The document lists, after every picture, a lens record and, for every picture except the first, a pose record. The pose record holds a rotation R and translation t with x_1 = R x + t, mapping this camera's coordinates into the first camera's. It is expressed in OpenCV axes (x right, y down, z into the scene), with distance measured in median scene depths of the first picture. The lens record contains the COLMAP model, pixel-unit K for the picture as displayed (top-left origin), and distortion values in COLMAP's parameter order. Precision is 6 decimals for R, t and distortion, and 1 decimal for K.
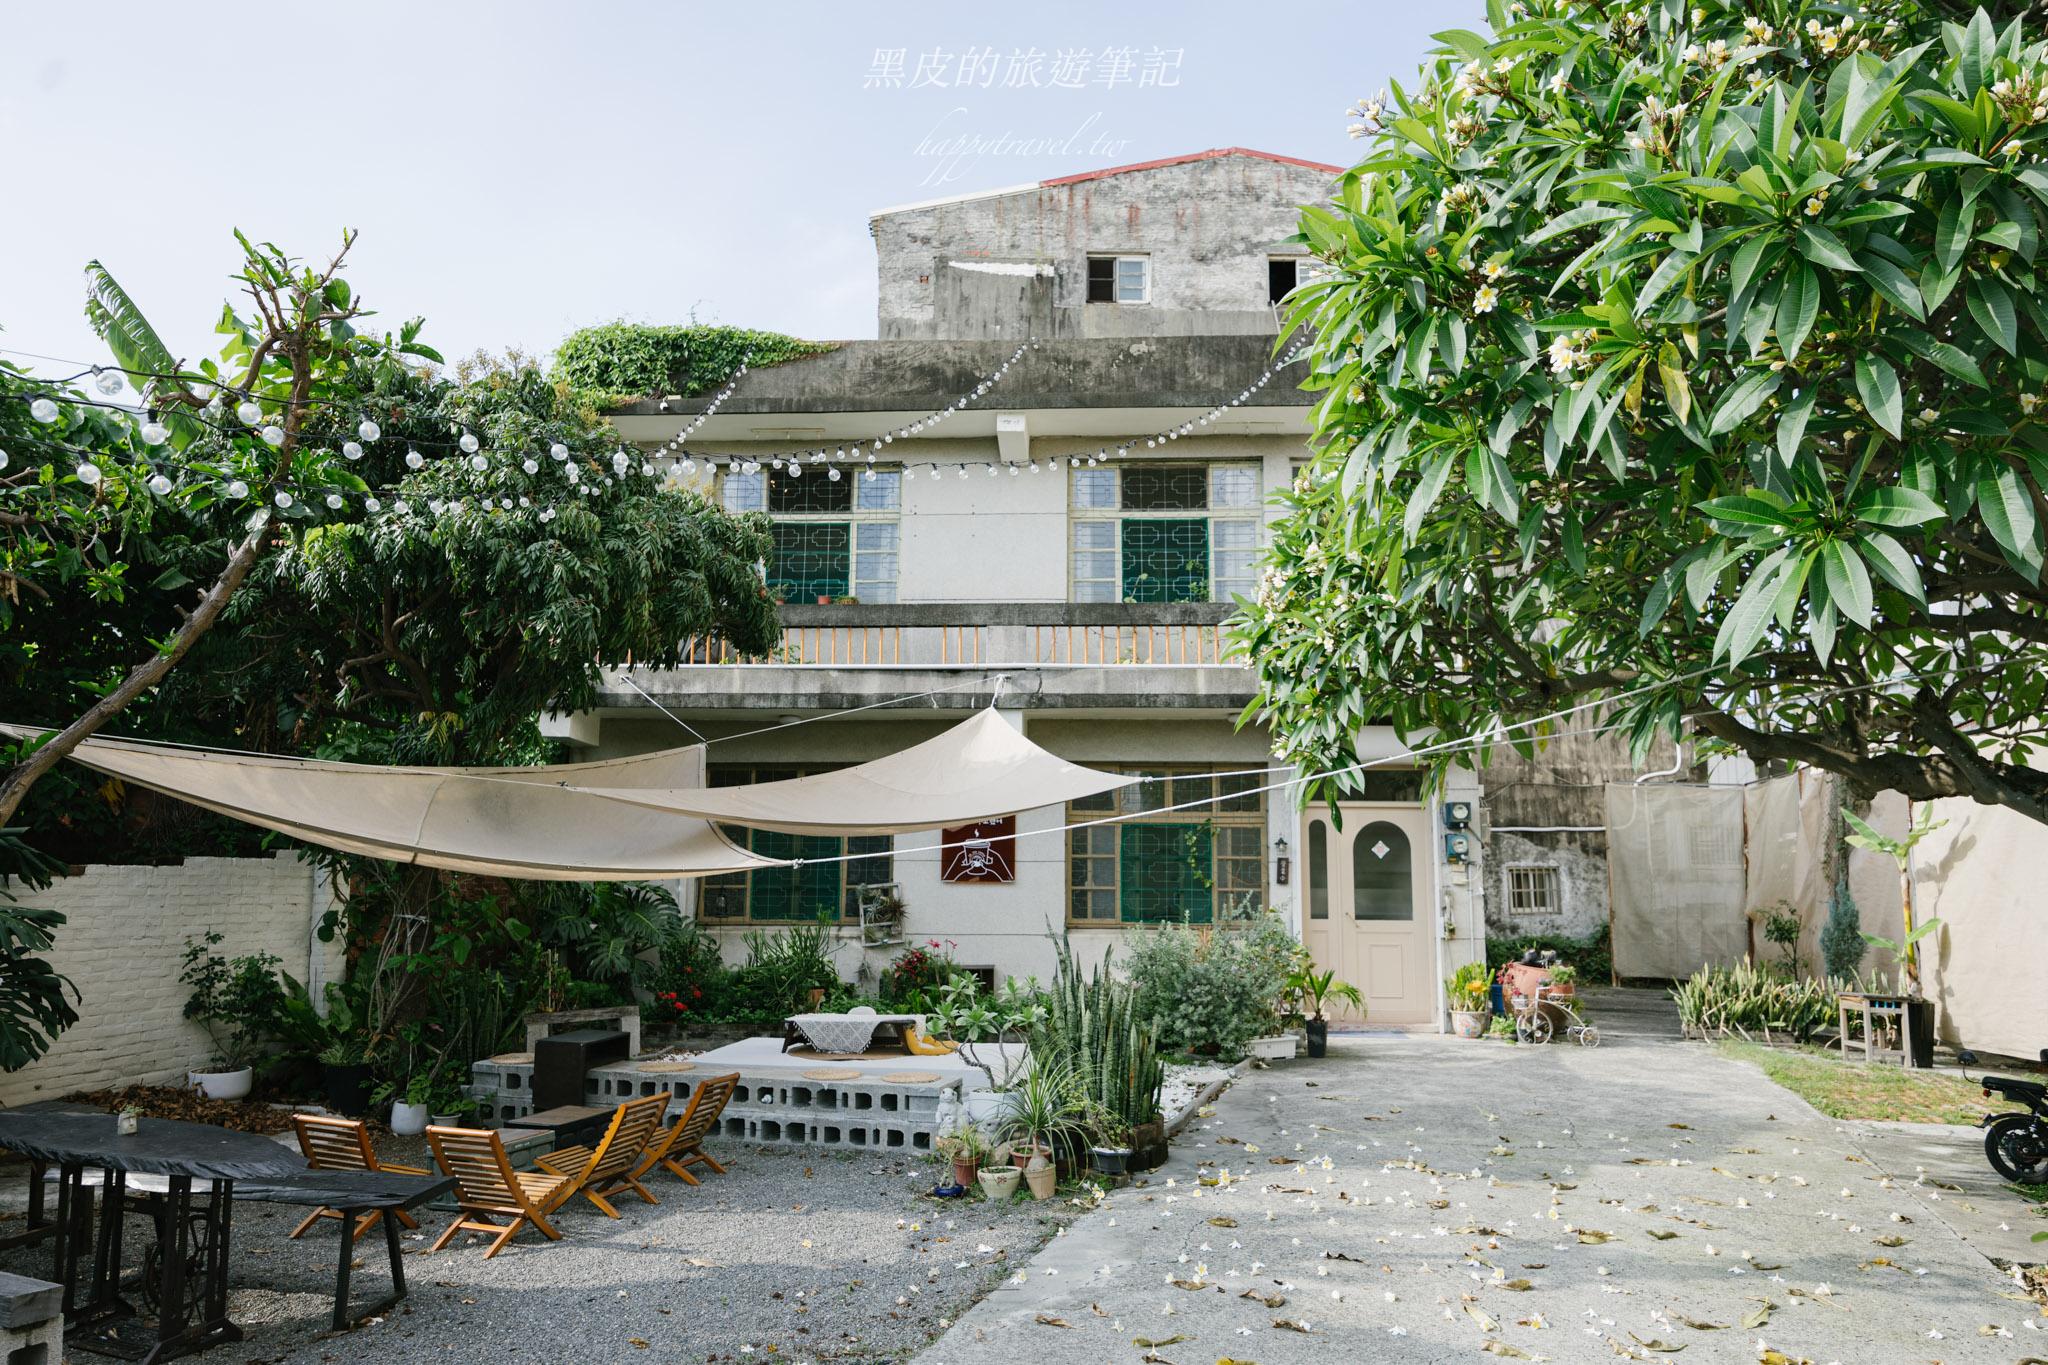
lens RADIAL K [[1473.5, 0, 1024.0], [0, 1473.5, 682.5], [0, 0, 1]] dist [0.002204, -0.000772]
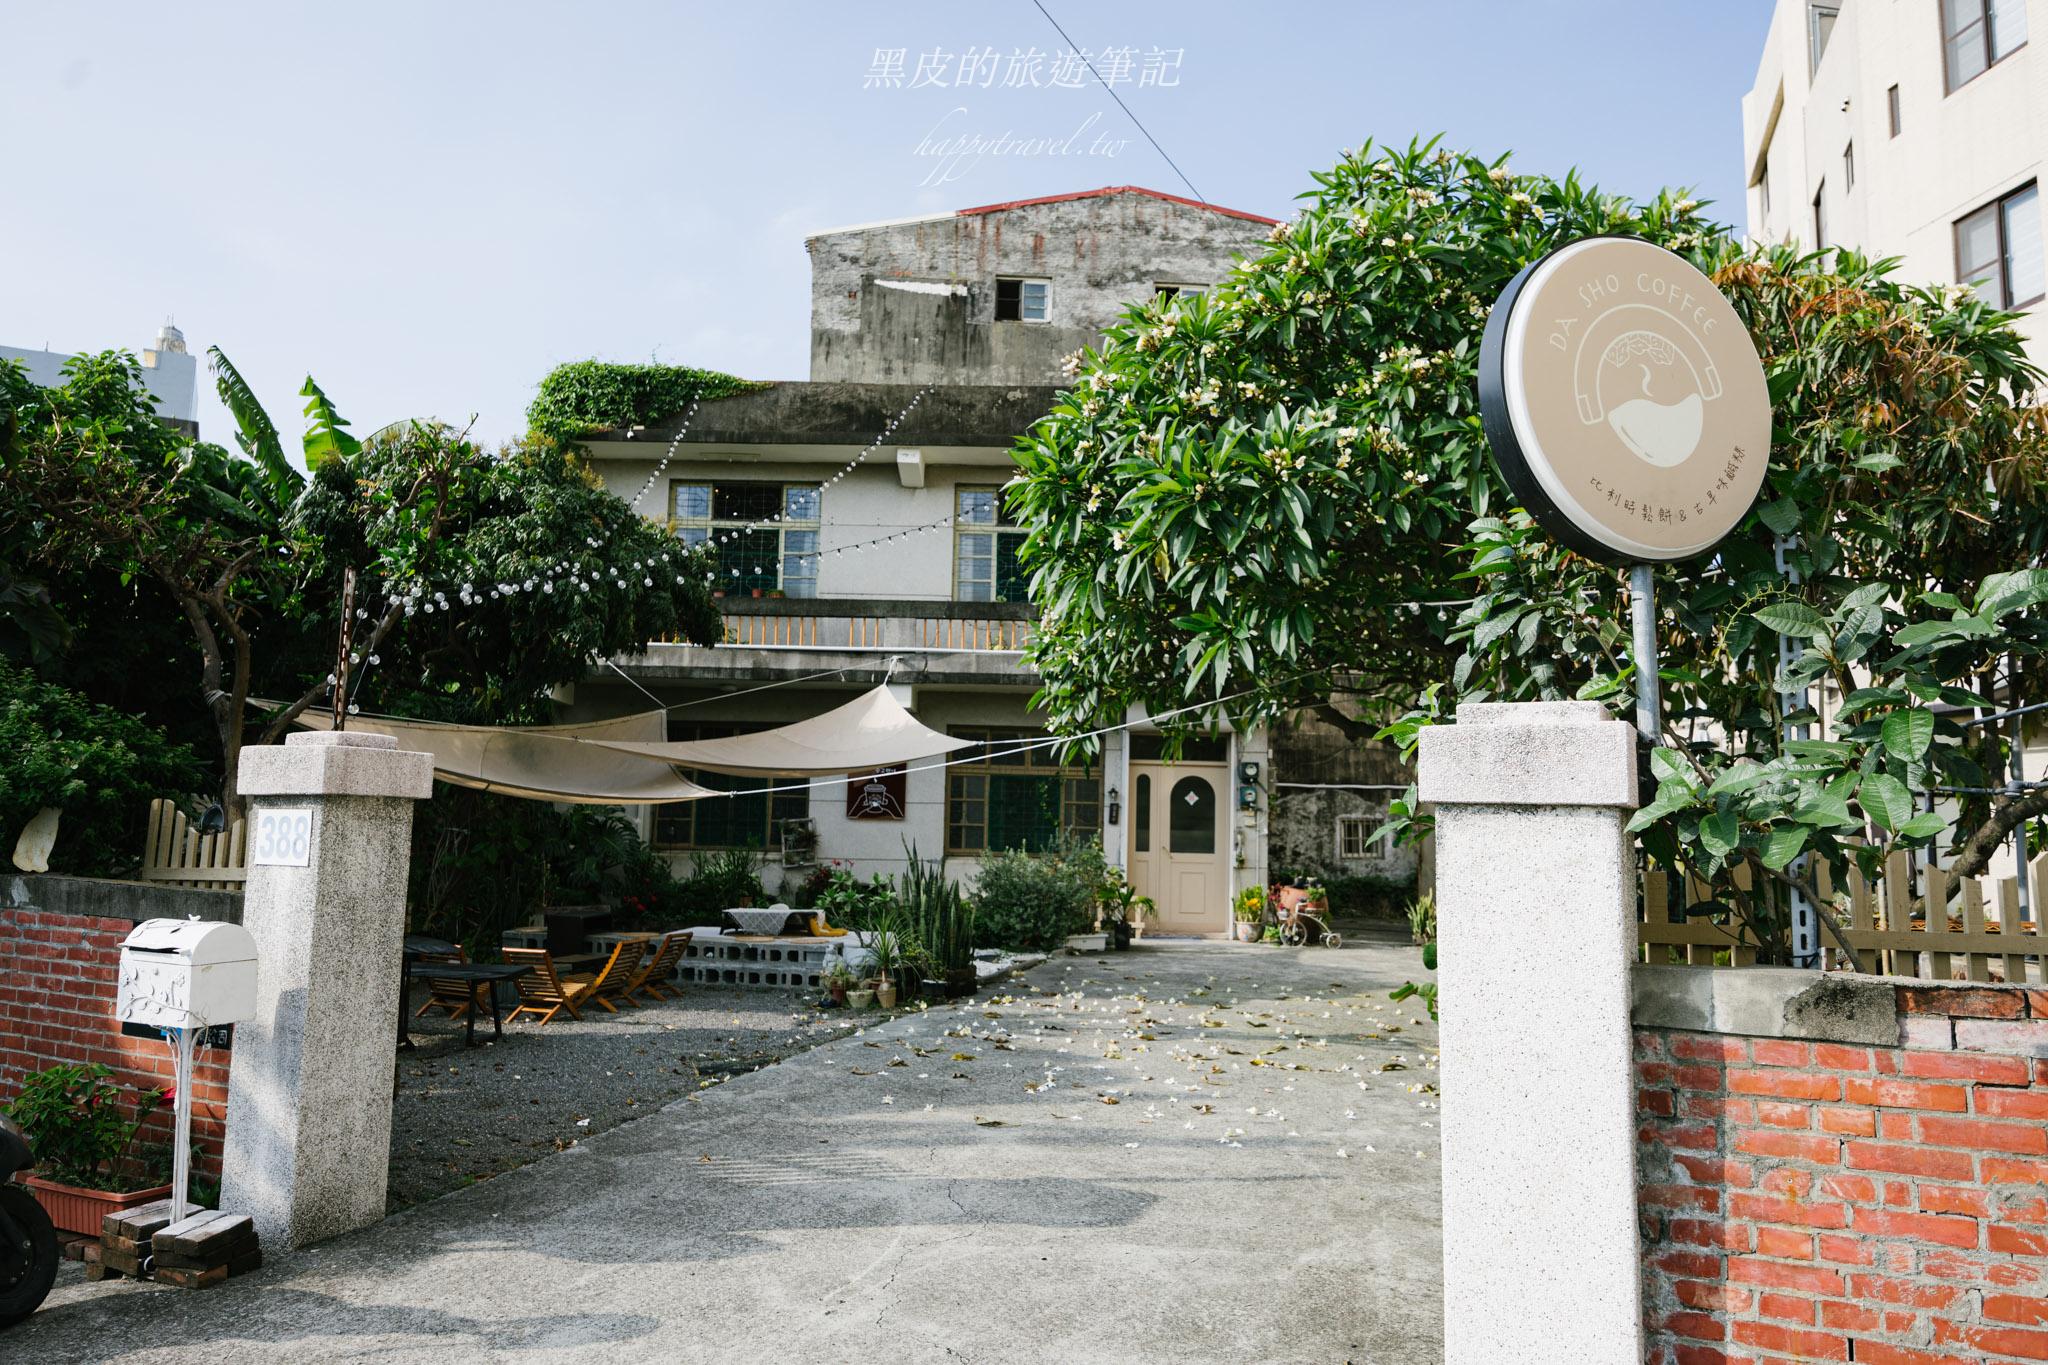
lens RADIAL K [[1473.5, 0, 1024.0], [0, 1473.5, 682.5], [0, 0, 1]] dist [0.001024, 0.000789]
pose [[0.998916, 0.019887, 0.042085, 0.041012], [-0.021178, 0.999312, 0.030455, -0.023247], [-0.041450, -0.031313, 0.998650, -0.271698]]
